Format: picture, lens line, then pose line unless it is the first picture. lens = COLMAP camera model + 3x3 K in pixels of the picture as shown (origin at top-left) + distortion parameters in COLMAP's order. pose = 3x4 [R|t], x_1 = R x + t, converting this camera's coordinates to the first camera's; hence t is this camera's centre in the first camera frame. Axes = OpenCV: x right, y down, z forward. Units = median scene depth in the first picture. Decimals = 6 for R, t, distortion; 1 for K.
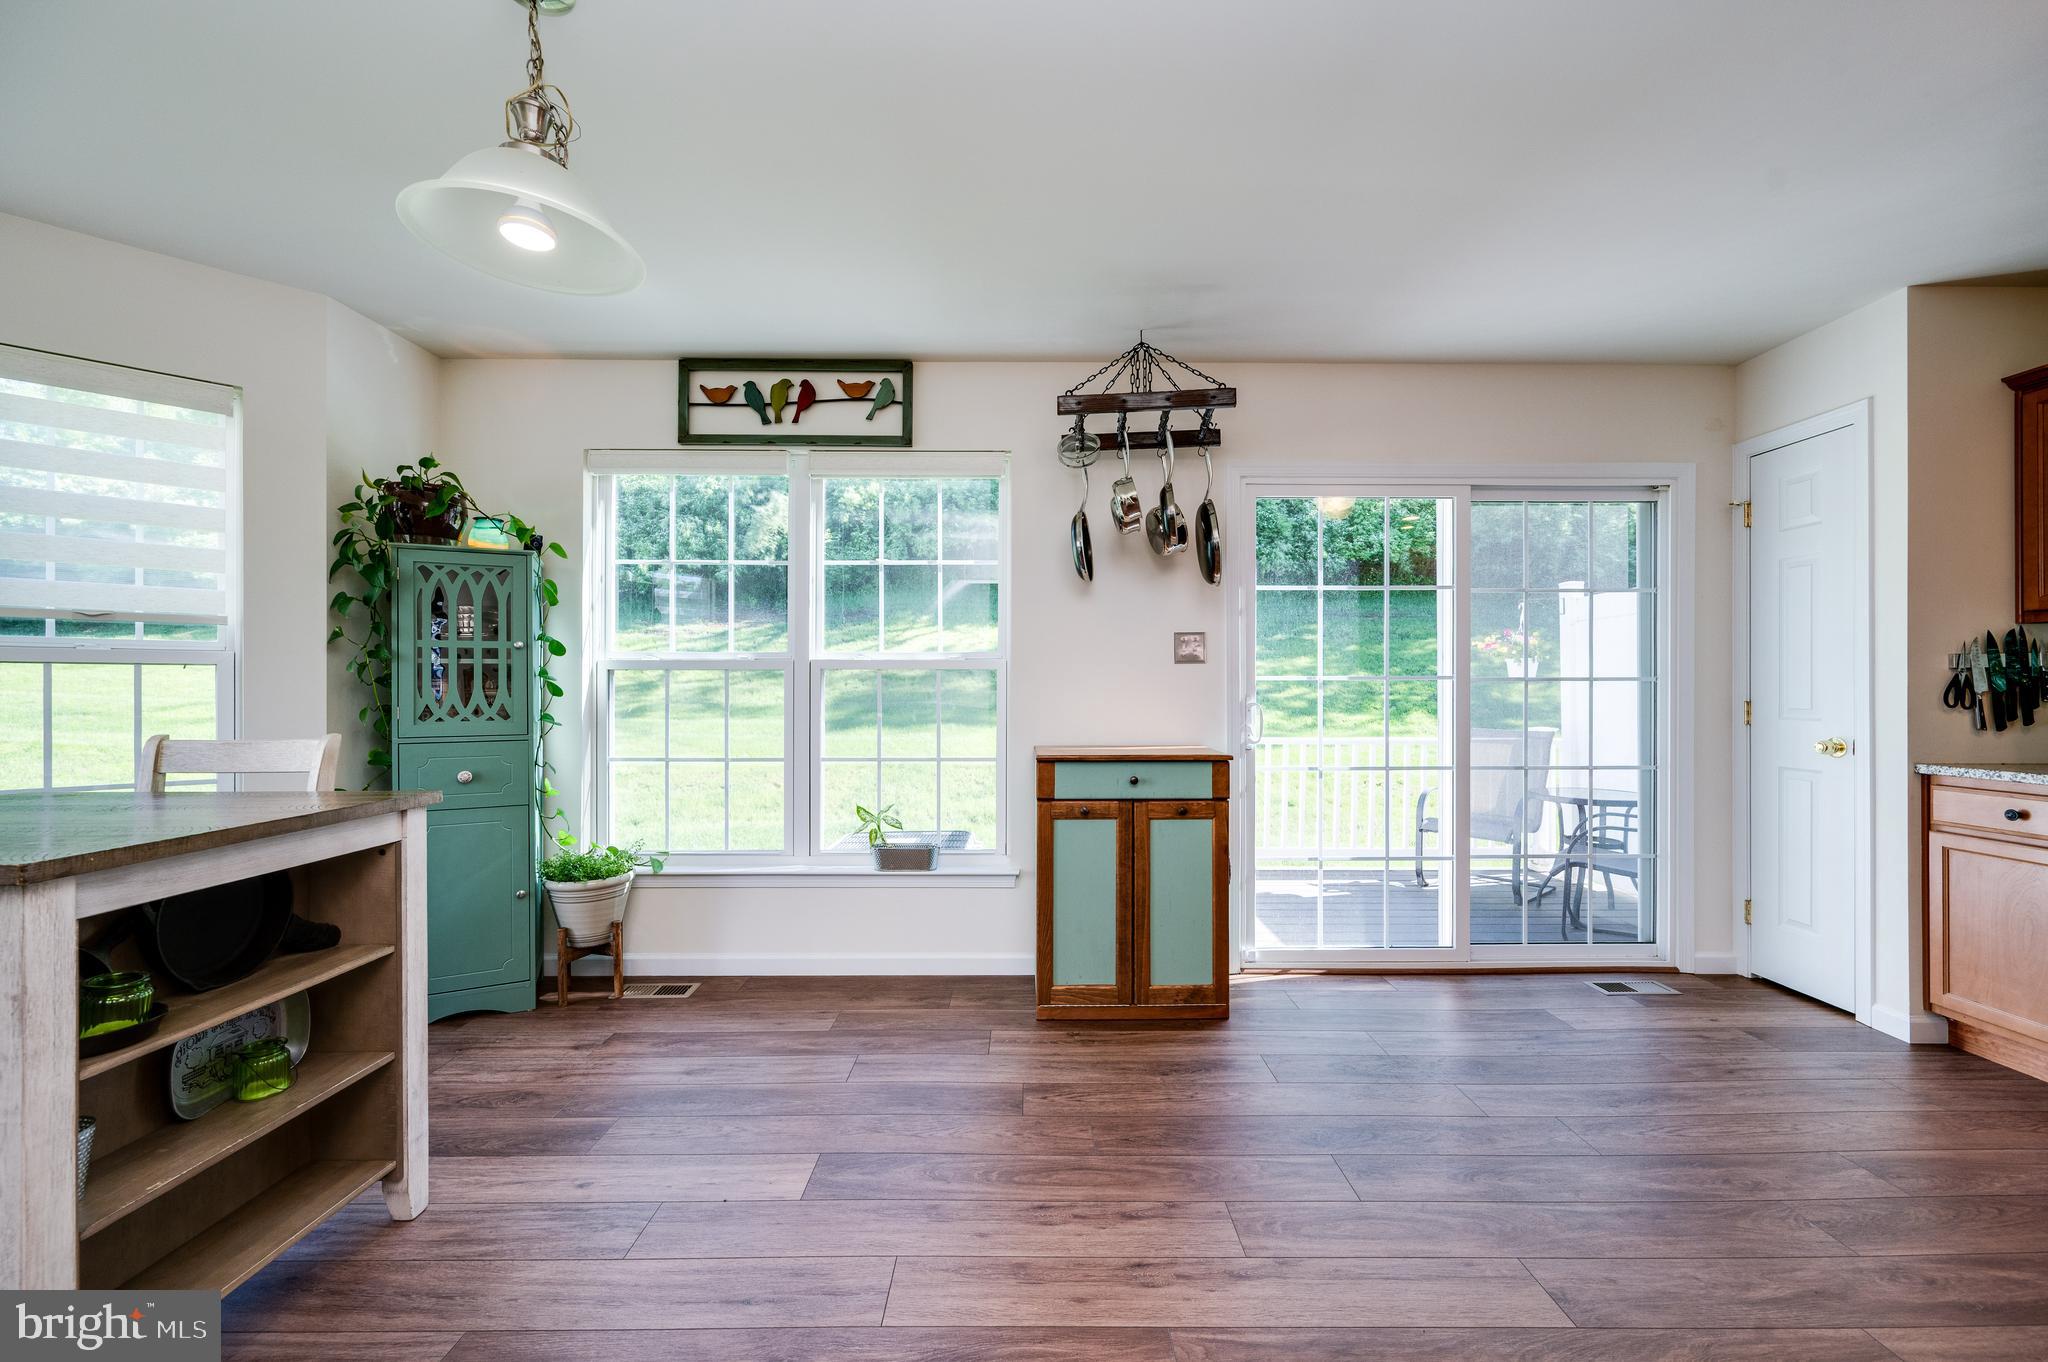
lens RADIAL K [[805.4, 0, 1038.4], [0, 805.4, 686.4], [0, 0, 1]] dist [0.001006, 0.000221]
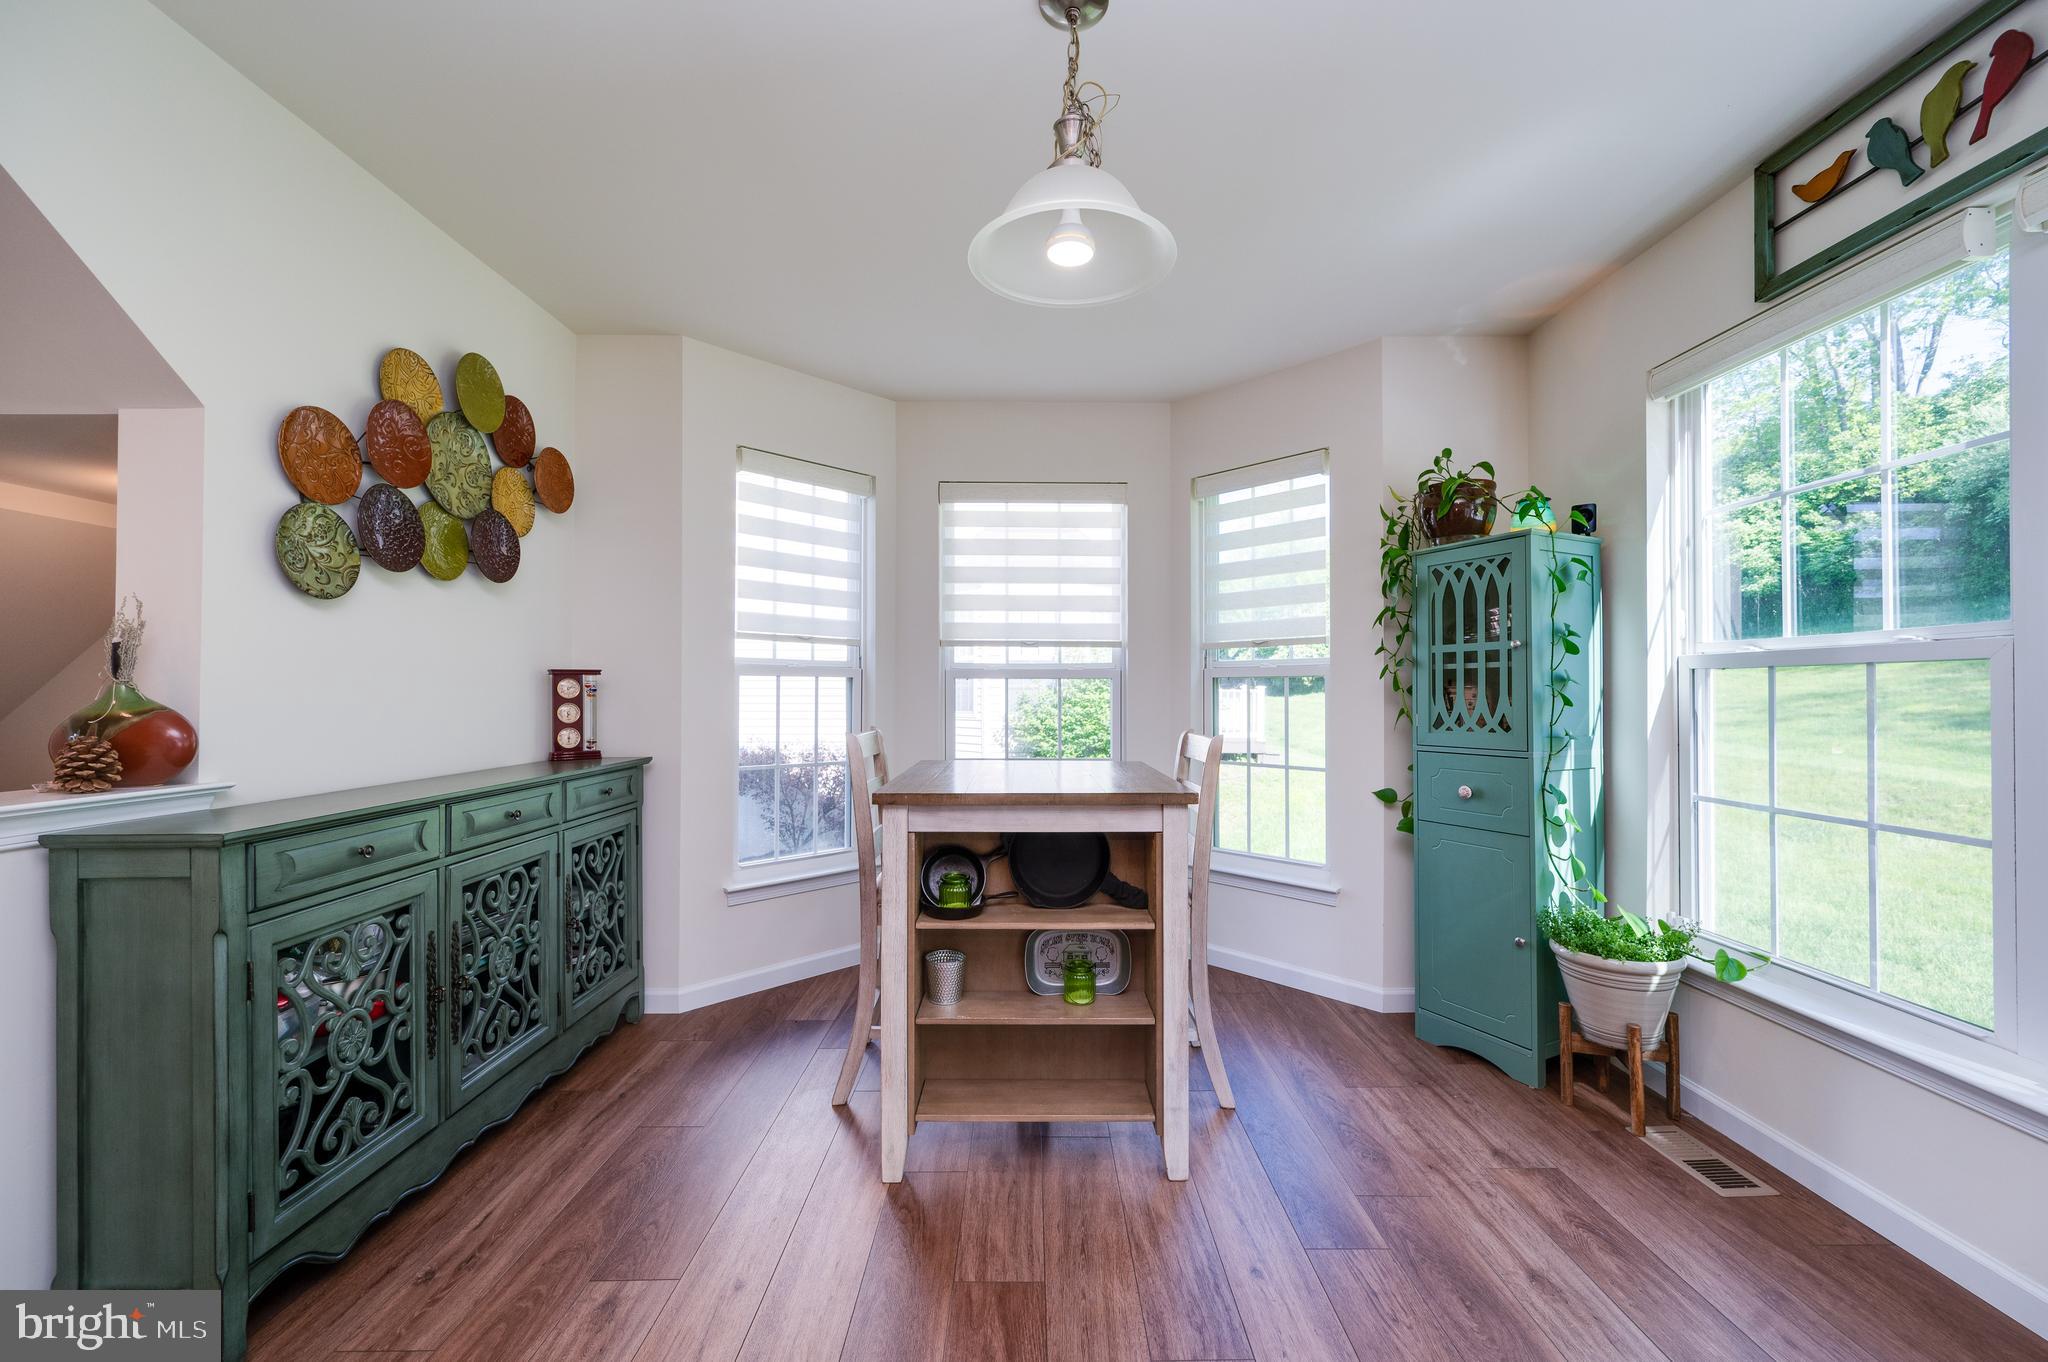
lens RADIAL K [[807.6, 0, 1032.5], [0, 807.6, 686.7], [0, 0, 1]] dist [0.000713, -0.002564]
pose [[-0.007598, -0.010155, -0.999920, 0.203508], [0.001324, 0.999947, -0.010166, 0.001147], [0.999970, -0.001402, -0.007584, 0.510700]]
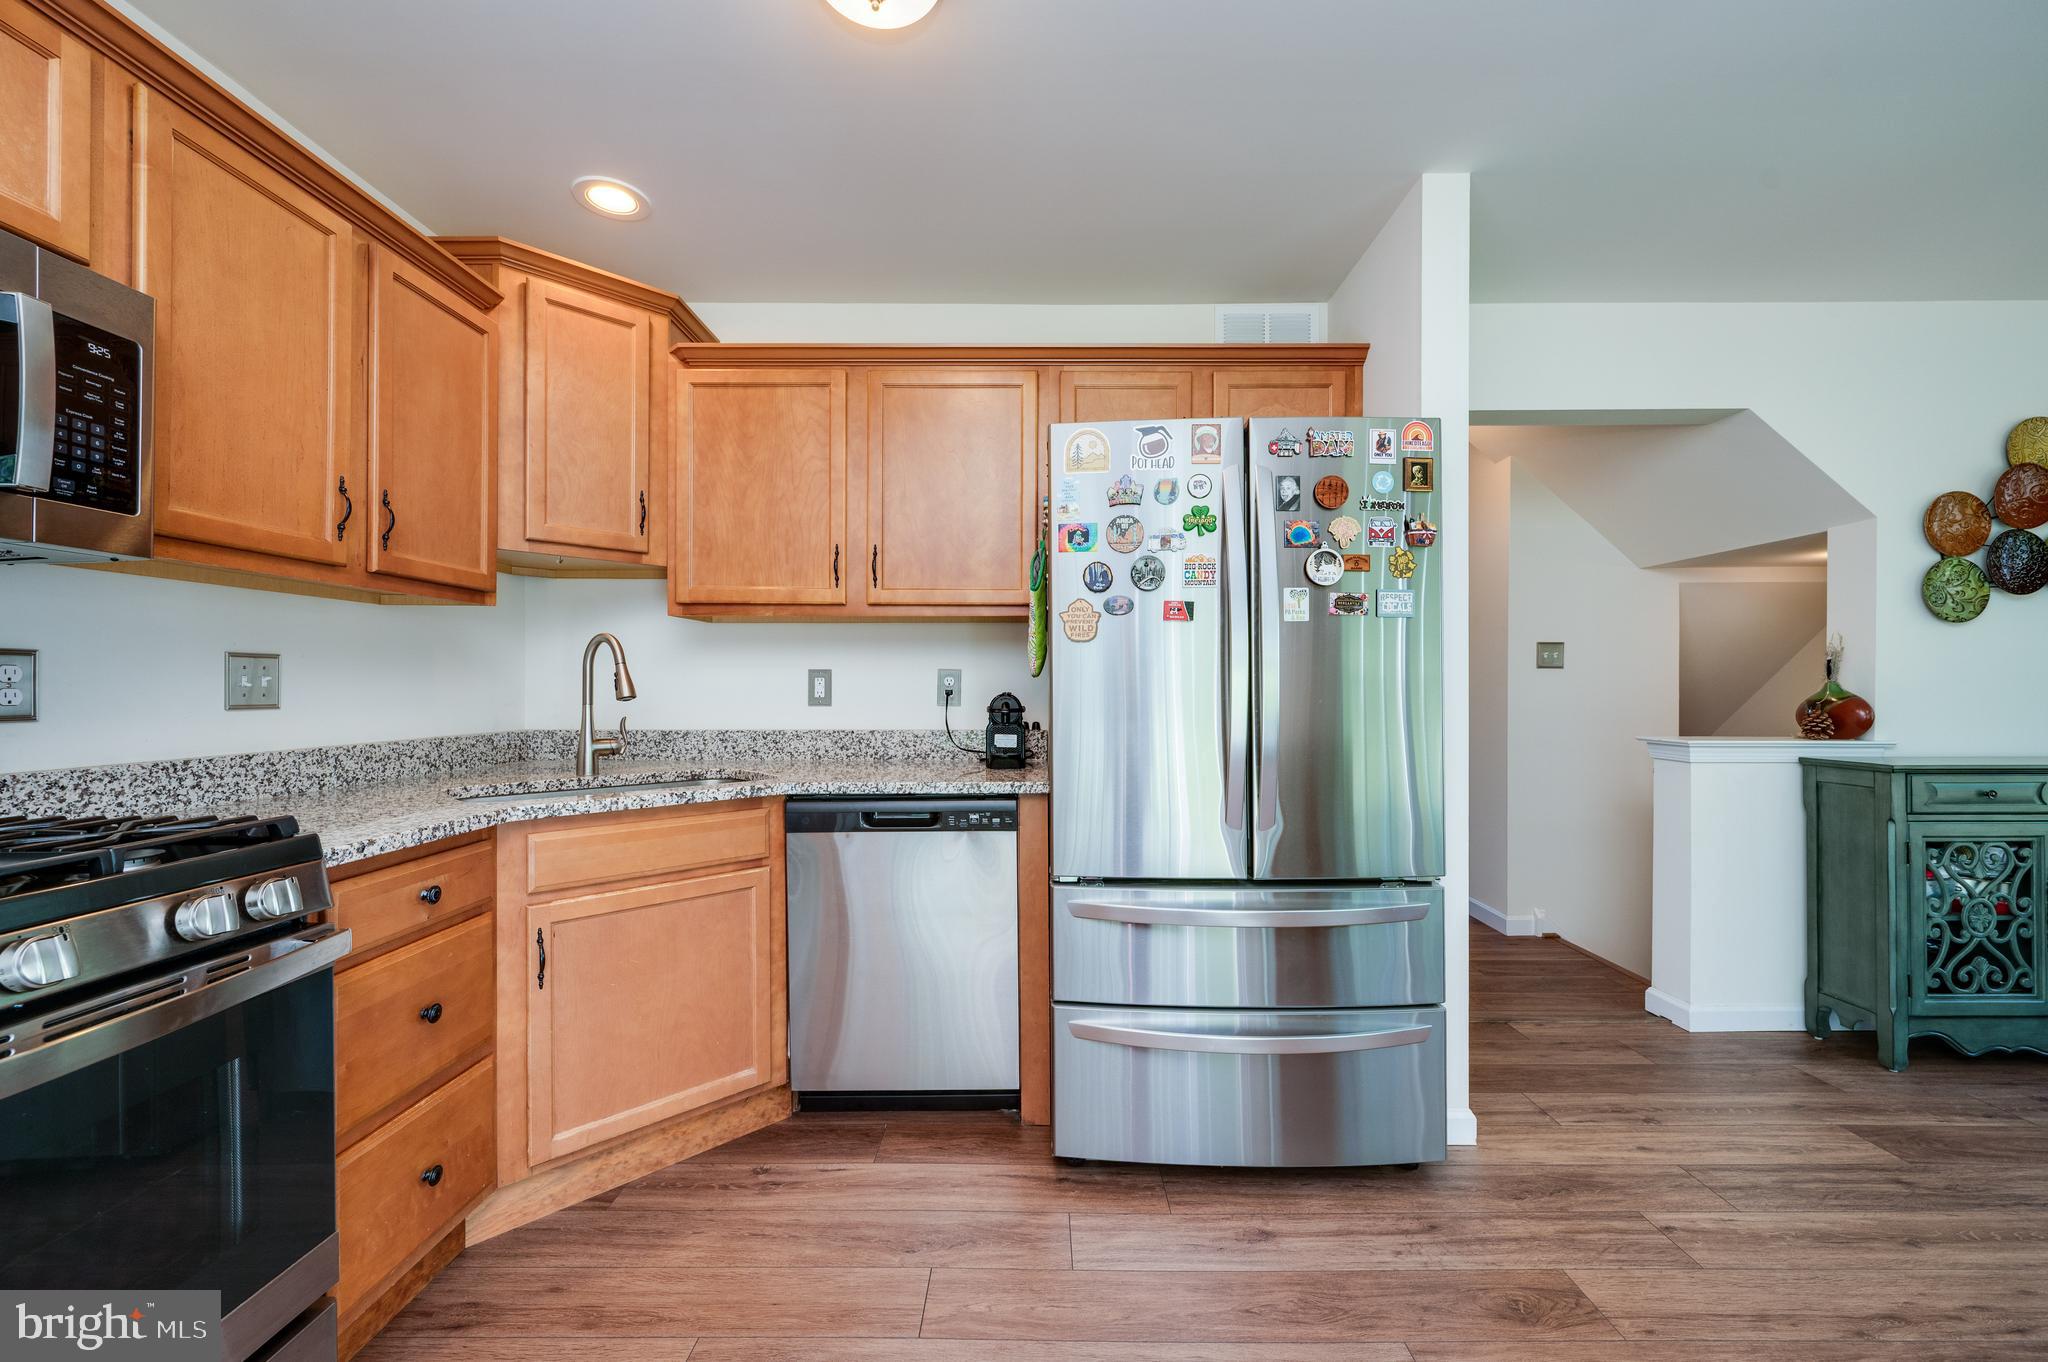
lens RADIAL K [[830.4, 0, 1032.1], [0, 830.4, 686.5], [0, 0, 1]] dist [0.000020, 0.000256]
pose [[-0.999882, -0.001557, 0.015272, 0.623641], [-0.001577, 0.999998, -0.001270, 0.000804], [-0.015270, -0.001294, -0.999883, 0.918346]]
